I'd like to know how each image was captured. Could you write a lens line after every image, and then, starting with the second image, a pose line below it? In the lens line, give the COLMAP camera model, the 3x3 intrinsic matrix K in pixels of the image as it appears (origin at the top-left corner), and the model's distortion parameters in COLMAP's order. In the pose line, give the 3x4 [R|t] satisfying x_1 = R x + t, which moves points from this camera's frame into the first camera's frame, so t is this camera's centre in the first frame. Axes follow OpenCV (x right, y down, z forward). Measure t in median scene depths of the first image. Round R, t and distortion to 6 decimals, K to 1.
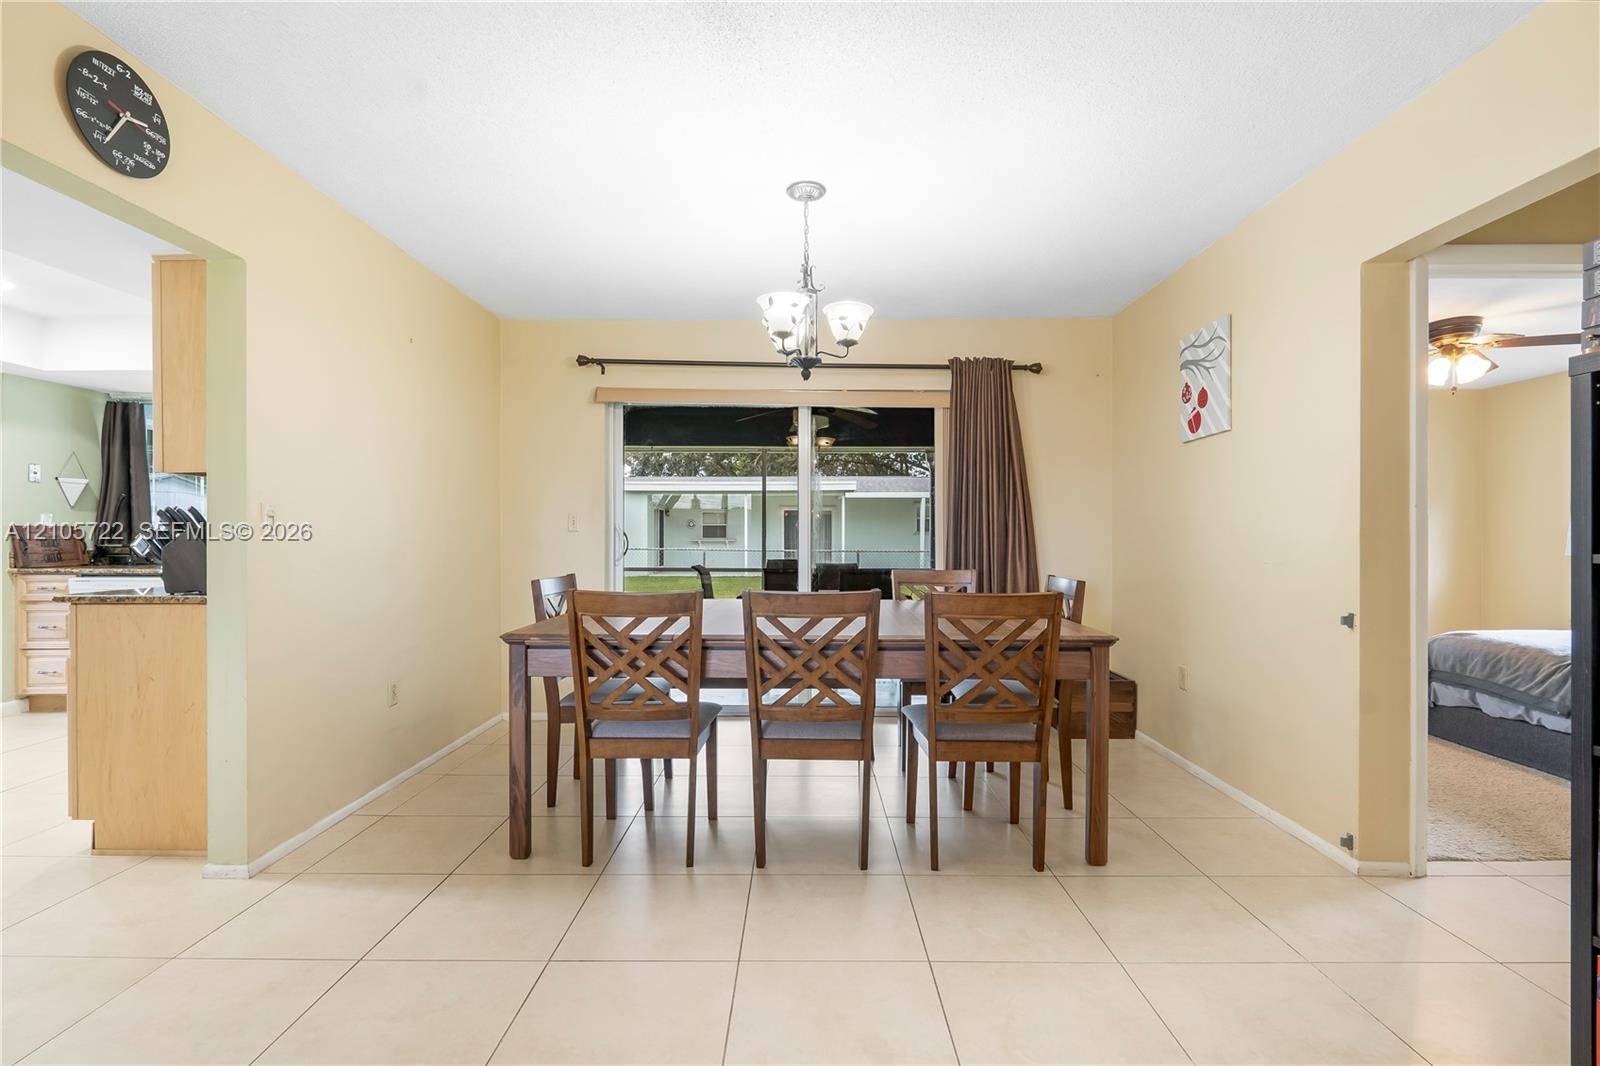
lens RADIAL K [[738.0, 0, 795.4], [0, 738.0, 542.7], [0, 0, 1]] dist [-0.008479, 0.000677]
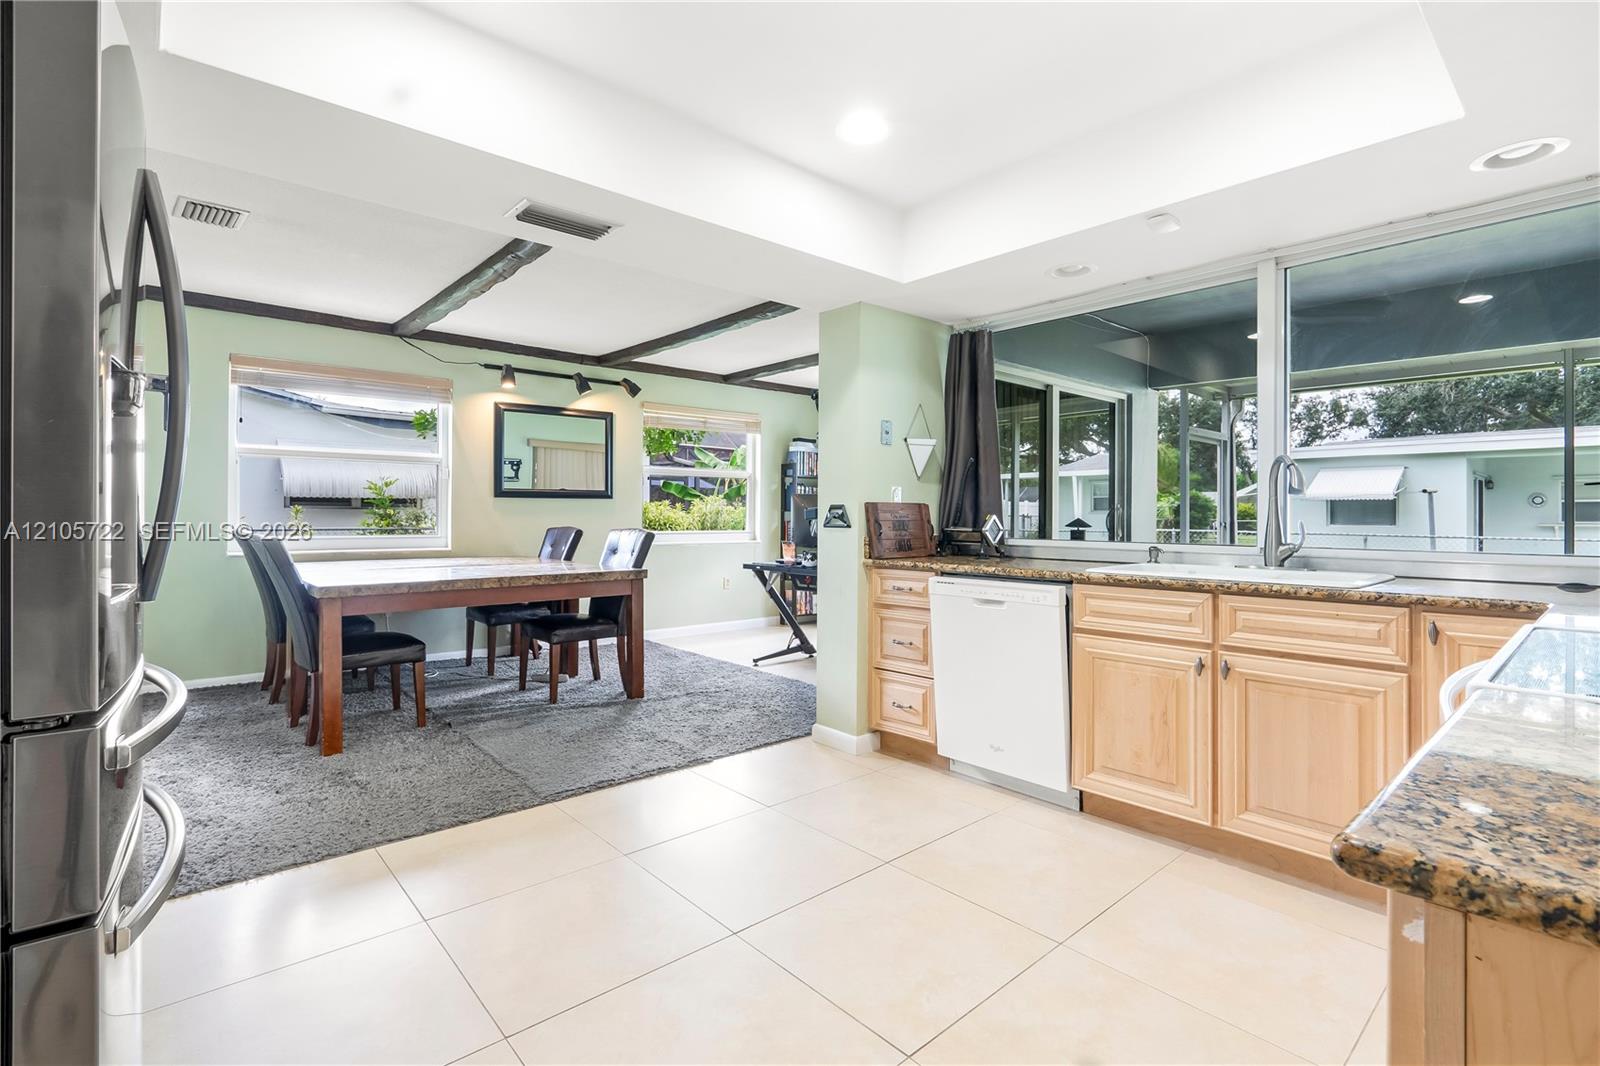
lens RADIAL K [[738.0, 0, 784.3], [0, 738.0, 502.4], [0, 0, 1]] dist [-0.008479, 0.000677]
pose [[0.666618, -0.010185, -0.745330, -0.557154], [-0.008136, 0.999748, -0.020938, -0.006925], [0.745355, 0.020022, 0.666367, 0.425459]]
